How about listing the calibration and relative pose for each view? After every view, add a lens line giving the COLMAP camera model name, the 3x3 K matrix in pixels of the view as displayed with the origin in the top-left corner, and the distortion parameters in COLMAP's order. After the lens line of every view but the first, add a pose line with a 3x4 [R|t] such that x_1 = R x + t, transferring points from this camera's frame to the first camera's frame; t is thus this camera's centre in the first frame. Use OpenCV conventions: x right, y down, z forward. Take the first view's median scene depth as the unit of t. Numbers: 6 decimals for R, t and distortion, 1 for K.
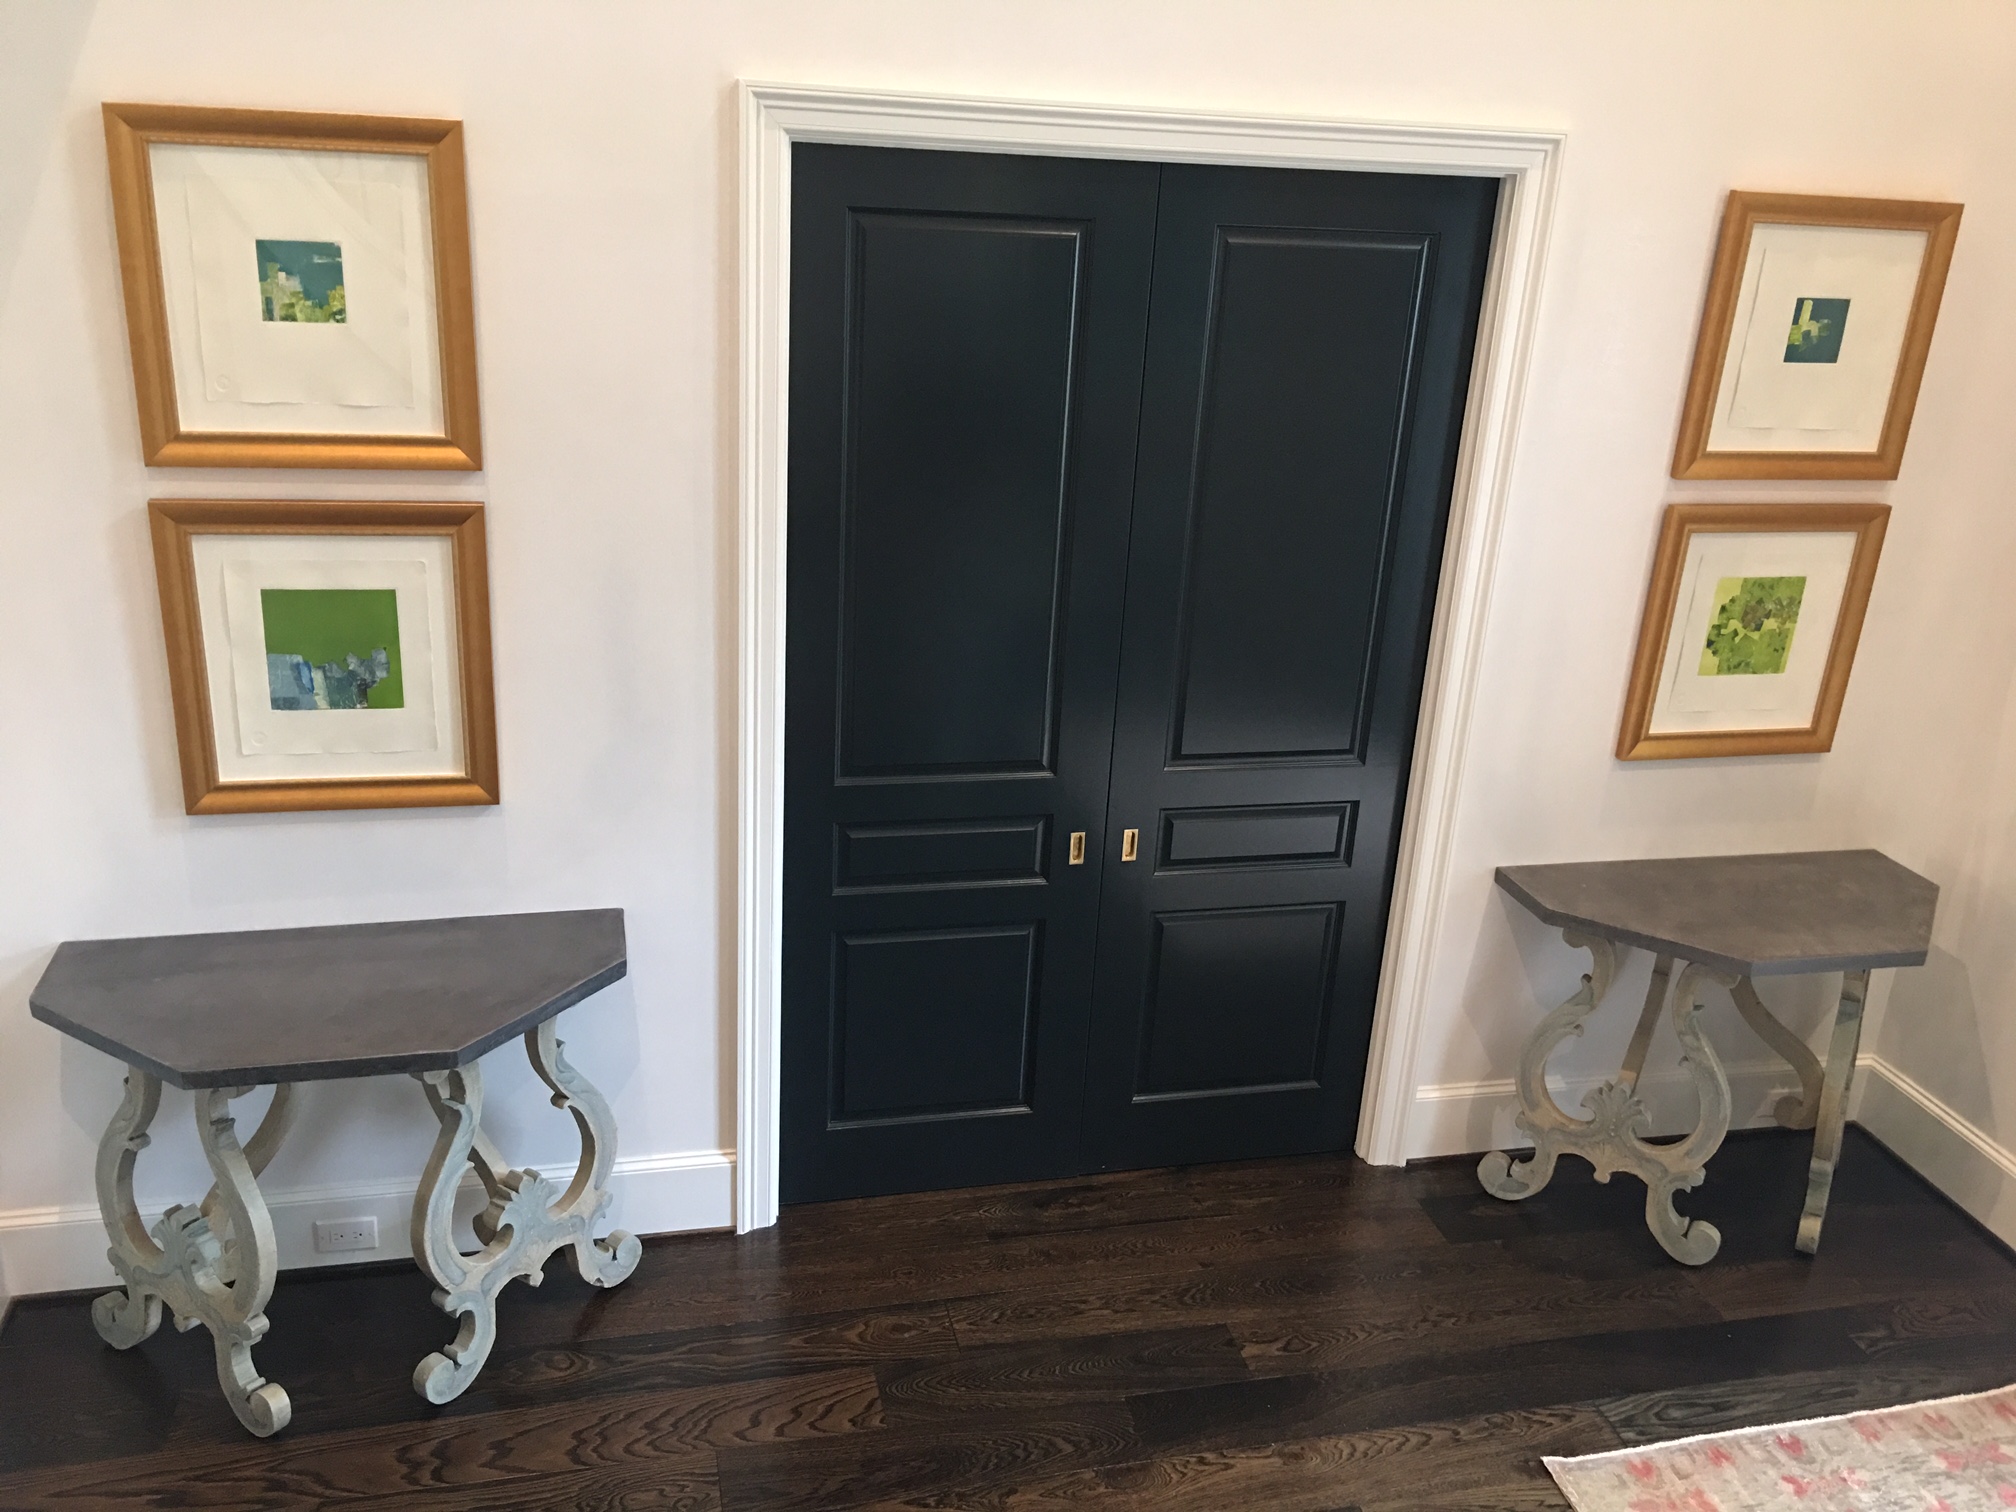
lens RADIAL K [[1680.3, 0, 994.7], [0, 1680.3, 759.3], [0, 0, 1]] dist [0.048257, -0.079640]
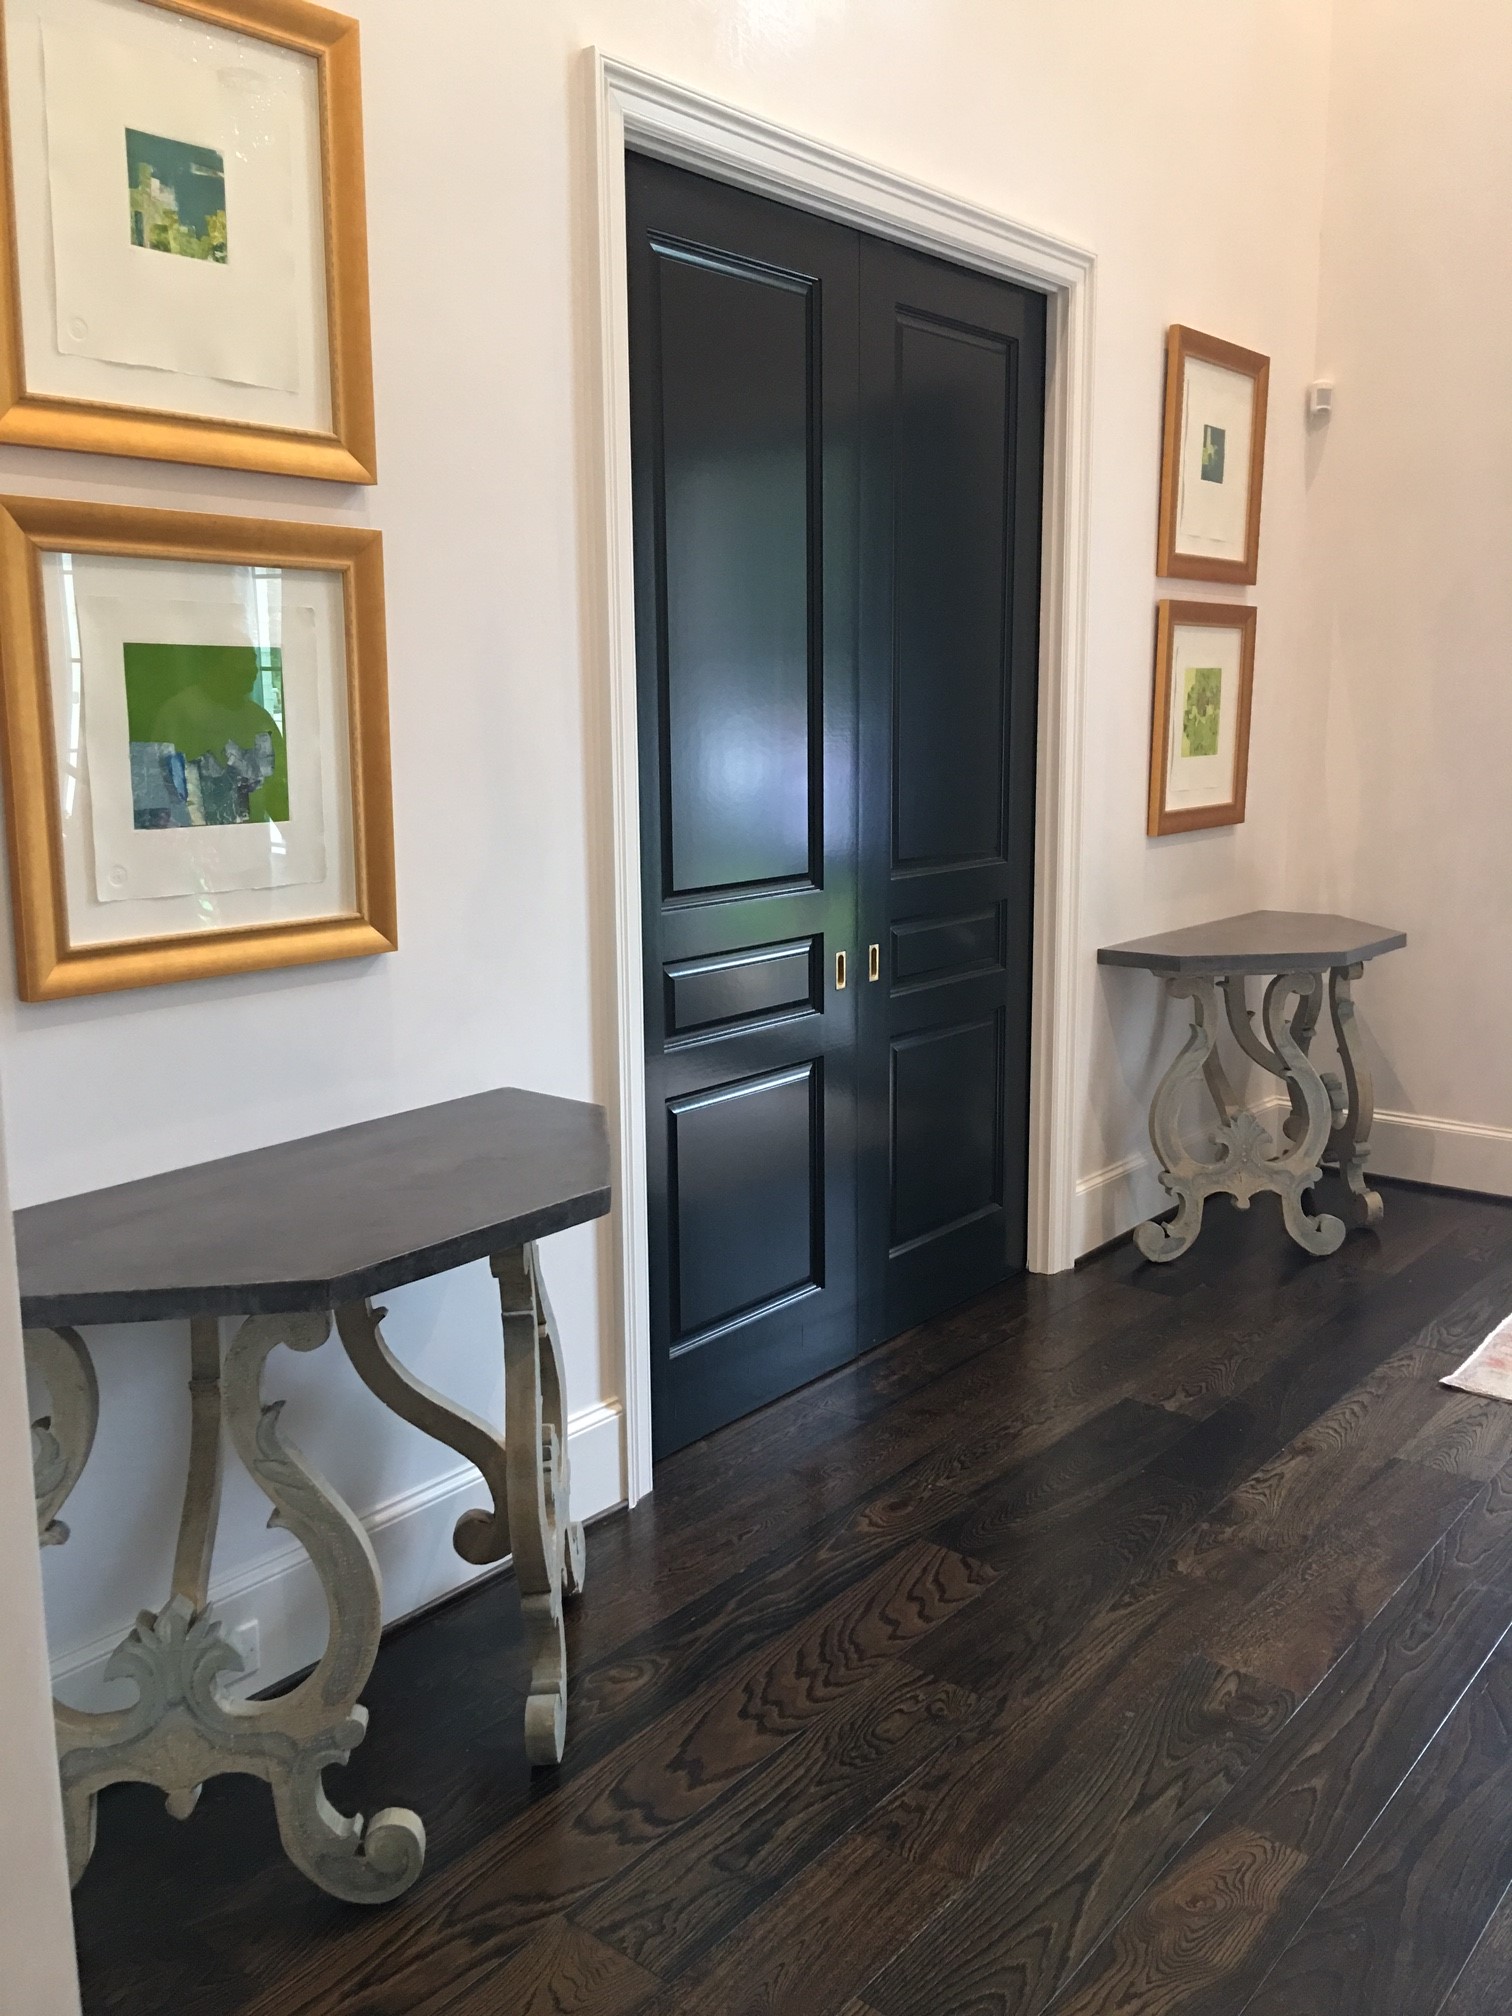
lens RADIAL K [[1680.3, 0, 754.8], [0, 1680.3, 1004.5], [0, 0, 1]] dist [0.048257, -0.079640]
pose [[0.795767, -0.170374, 0.581143, -0.635916], [0.266405, 0.960257, -0.083273, 0.162327], [-0.543859, 0.221085, 0.809530, 0.324539]]
